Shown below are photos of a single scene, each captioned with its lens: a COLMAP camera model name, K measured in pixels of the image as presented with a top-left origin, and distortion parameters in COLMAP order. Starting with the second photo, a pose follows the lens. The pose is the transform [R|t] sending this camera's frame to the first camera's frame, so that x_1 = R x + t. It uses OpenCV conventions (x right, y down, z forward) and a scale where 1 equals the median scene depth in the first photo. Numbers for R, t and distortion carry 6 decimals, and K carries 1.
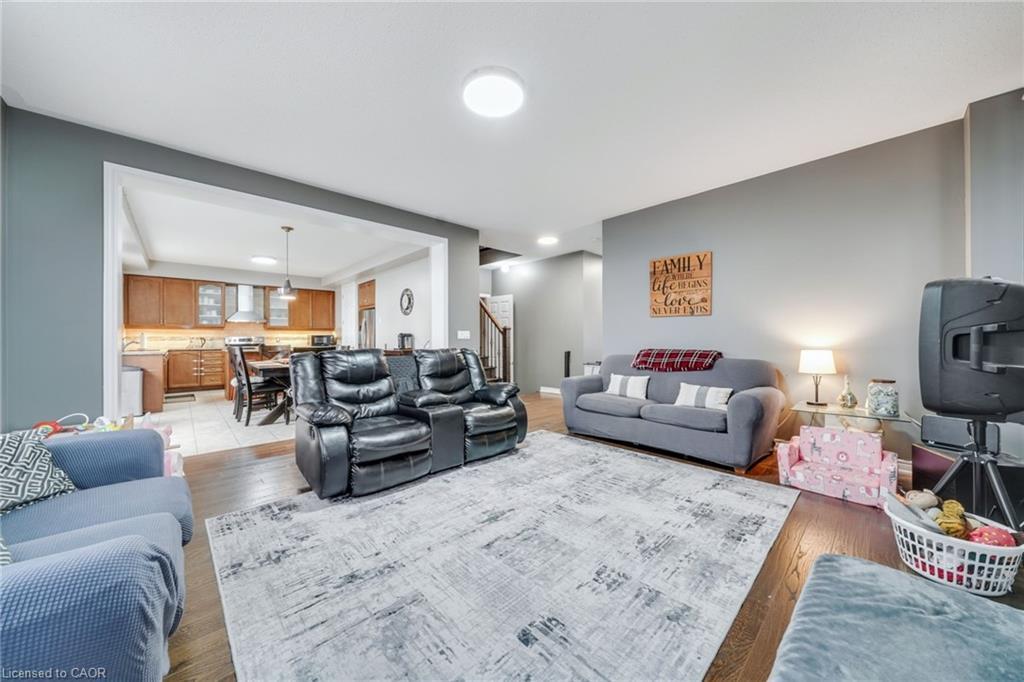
lens RADIAL K [[358.1, 0, 512.0], [0, 358.1, 341.0], [0, 0, 1]] dist [-0.001126, -0.000043]
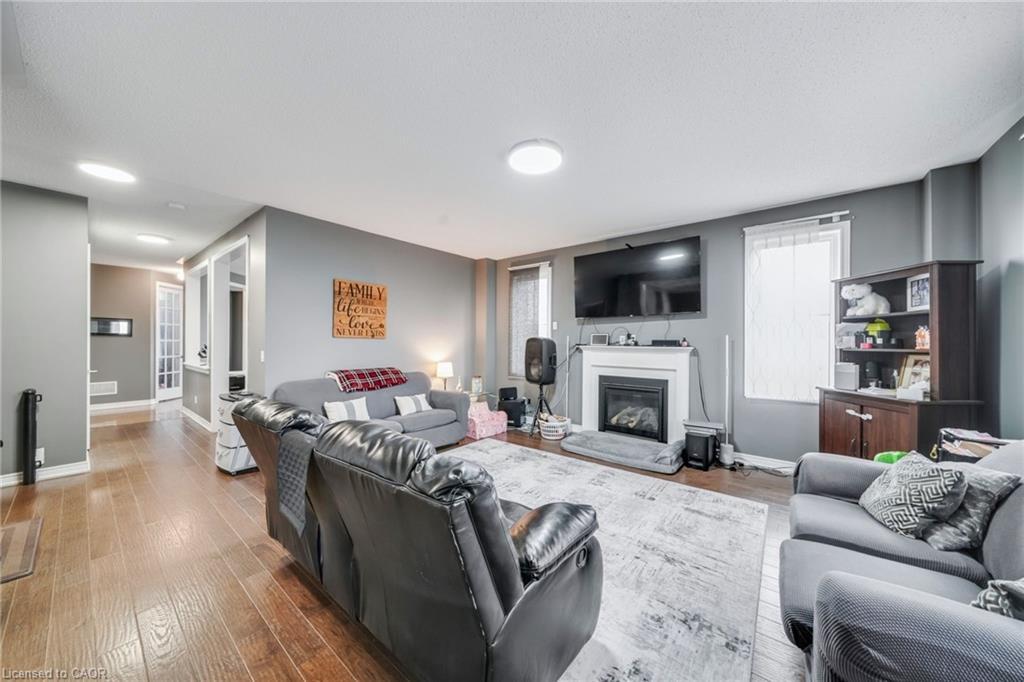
lens RADIAL K [[351.0, 0, 511.0], [0, 351.0, 343.9], [0, 0, 1]] dist [-0.001750, -0.000082]
pose [[-0.141157, -0.006434, 0.989966, -0.902643], [-0.000481, 0.999979, 0.006430, -0.081368], [-0.989987, 0.000431, -0.141157, 0.968012]]
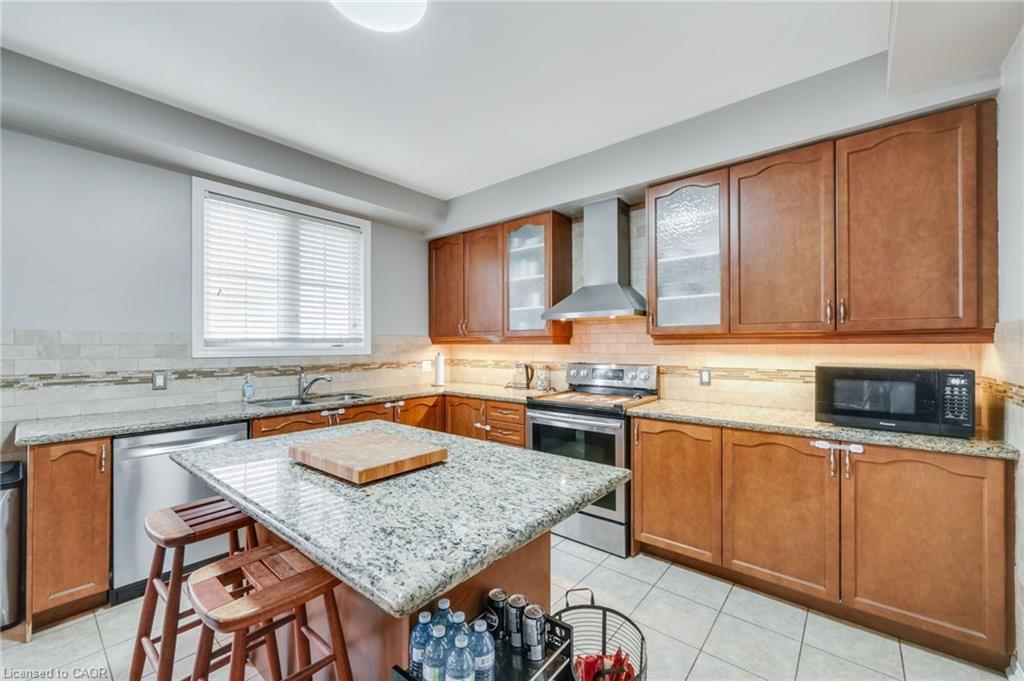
lens RADIAL K [[414.0, 0, 512.0], [0, 414.0, 340.5], [0, 0, 1]] dist [-0.000991, 0.000191]
pose [[0.117110, -0.005882, -0.993102, -1.092442], [-0.000879, 0.999981, -0.006027, -0.087584], [0.993119, 0.001578, 0.117102, 2.474031]]
